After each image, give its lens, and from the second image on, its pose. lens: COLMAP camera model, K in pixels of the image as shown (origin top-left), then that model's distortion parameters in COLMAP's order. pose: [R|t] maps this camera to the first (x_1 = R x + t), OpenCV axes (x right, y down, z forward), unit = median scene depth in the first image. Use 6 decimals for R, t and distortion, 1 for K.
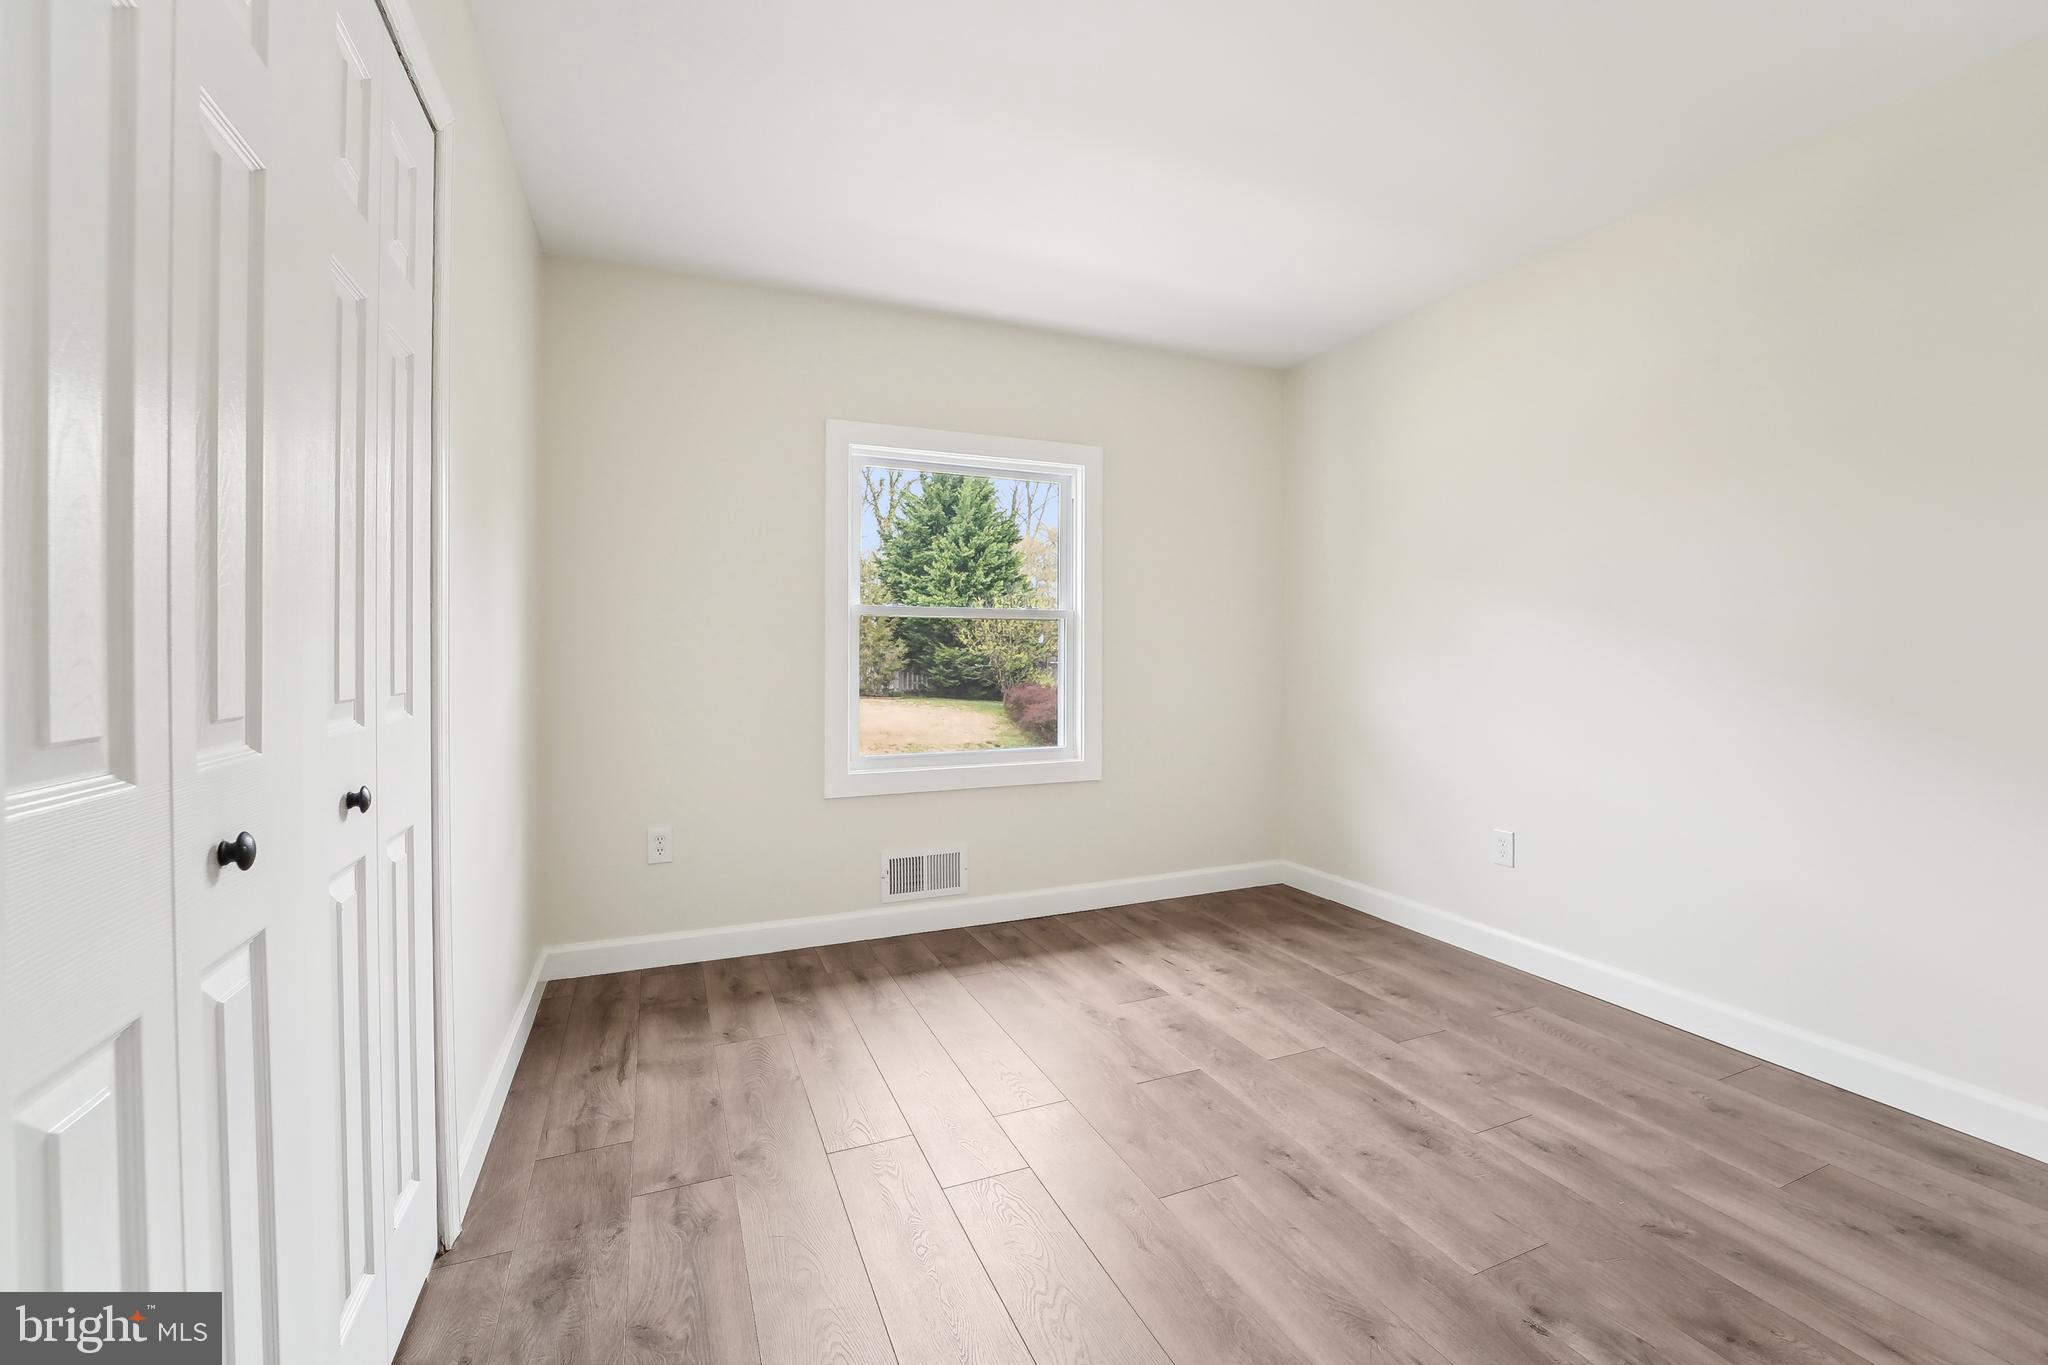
lens RADIAL K [[843.6, 0, 1031.1], [0, 843.6, 675.7], [0, 0, 1]] dist [-0.032440, 0.000018]
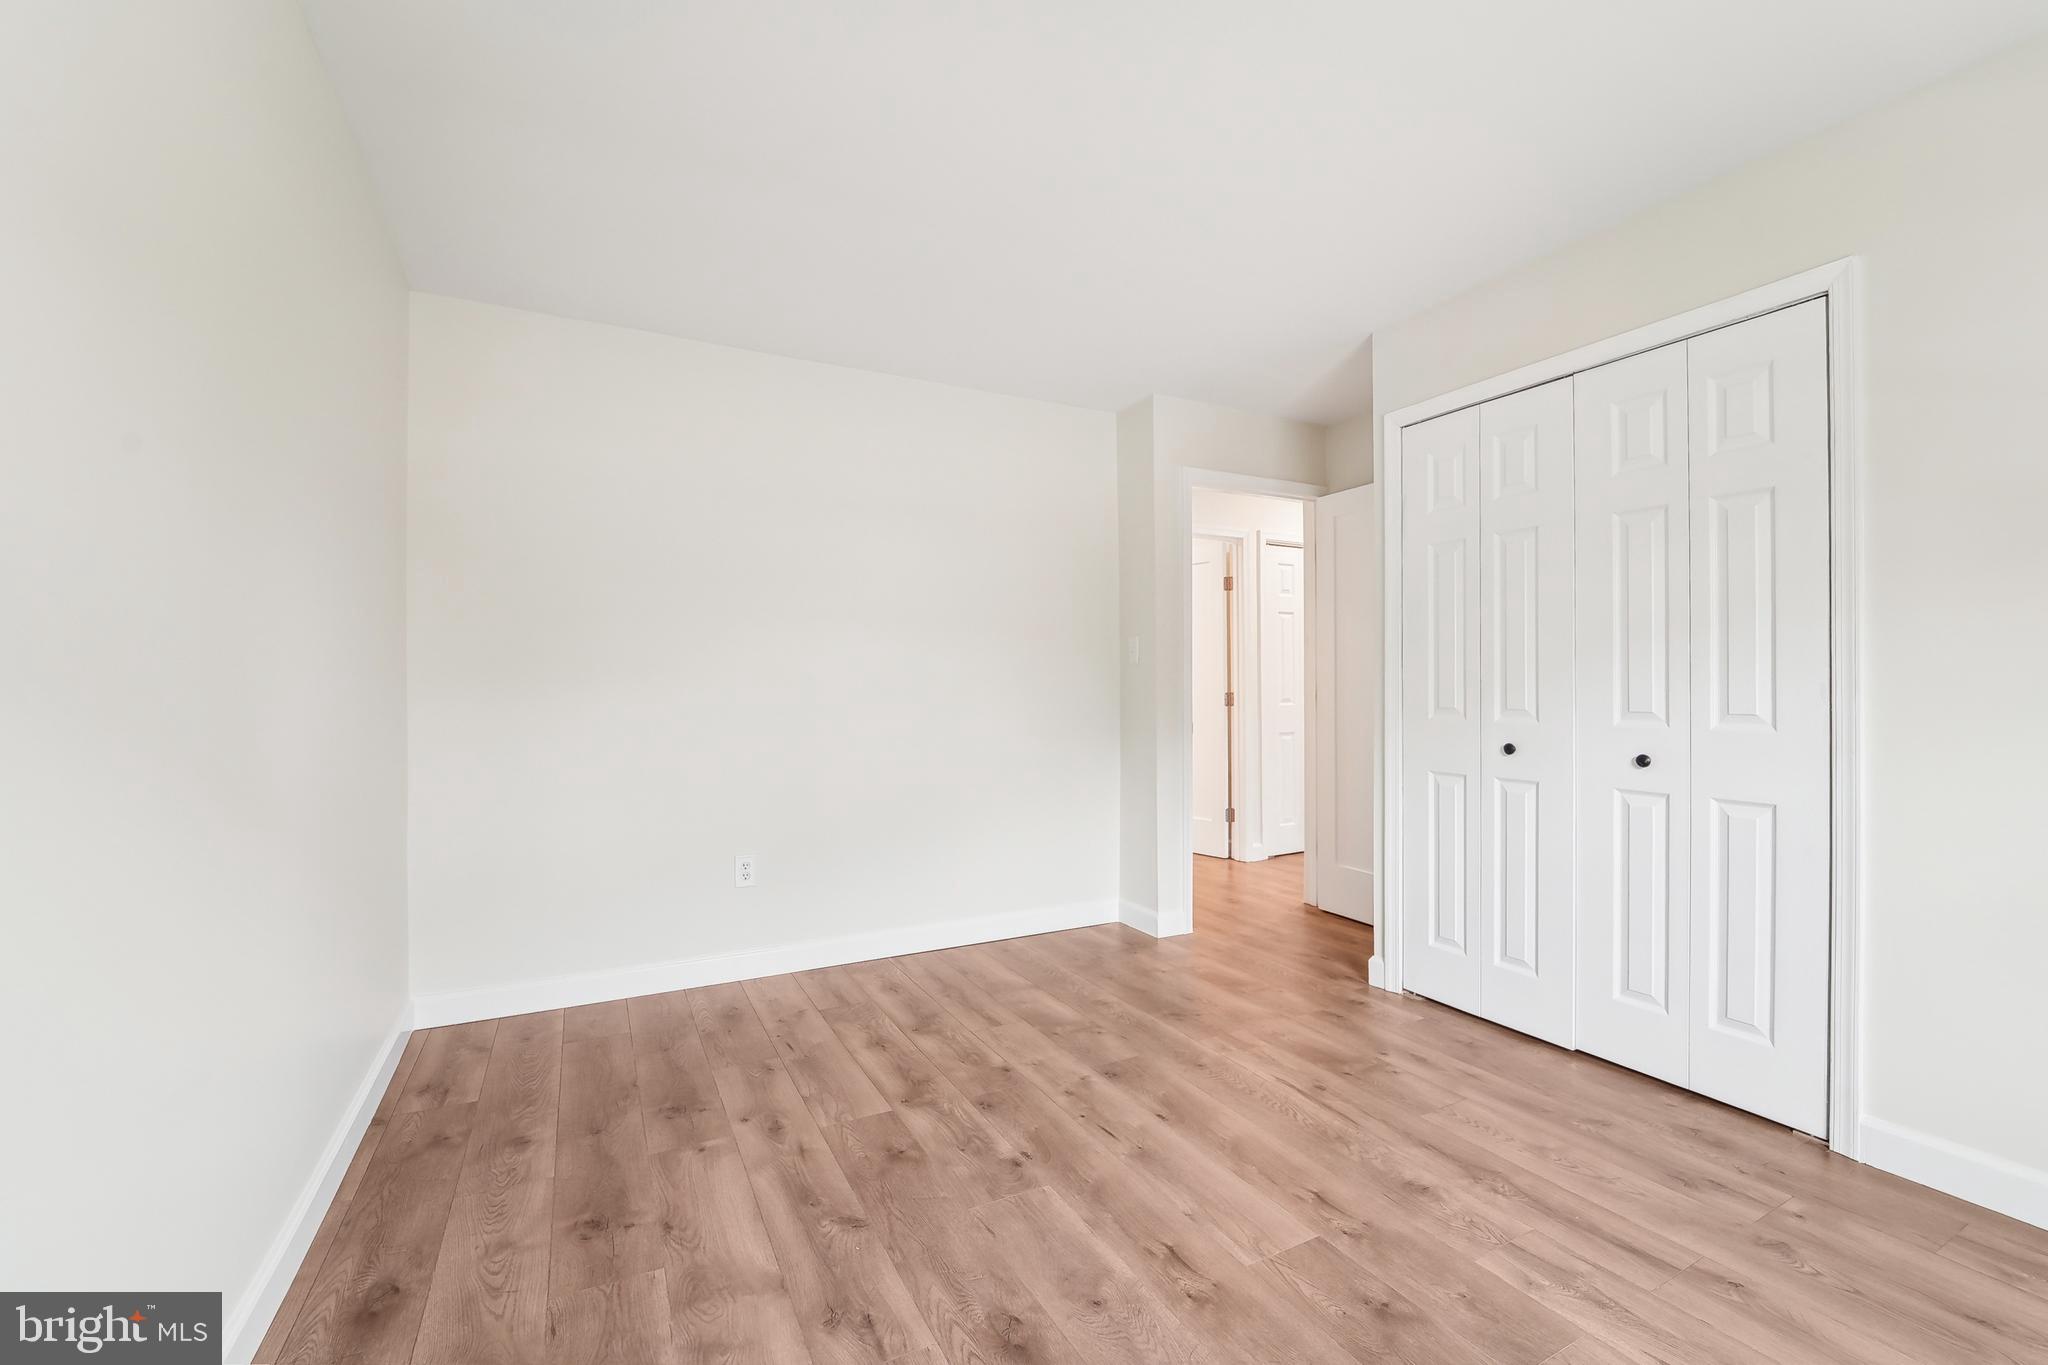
lens RADIAL K [[843.6, 0, 1024.2], [0, 843.6, 689.0], [0, 0, 1]] dist [-0.032440, 0.000018]
pose [[-0.997171, 0.006968, -0.074844, 0.602918], [0.005961, 0.999889, 0.013664, -0.043693], [0.074930, 0.013180, -0.997102, 2.045057]]
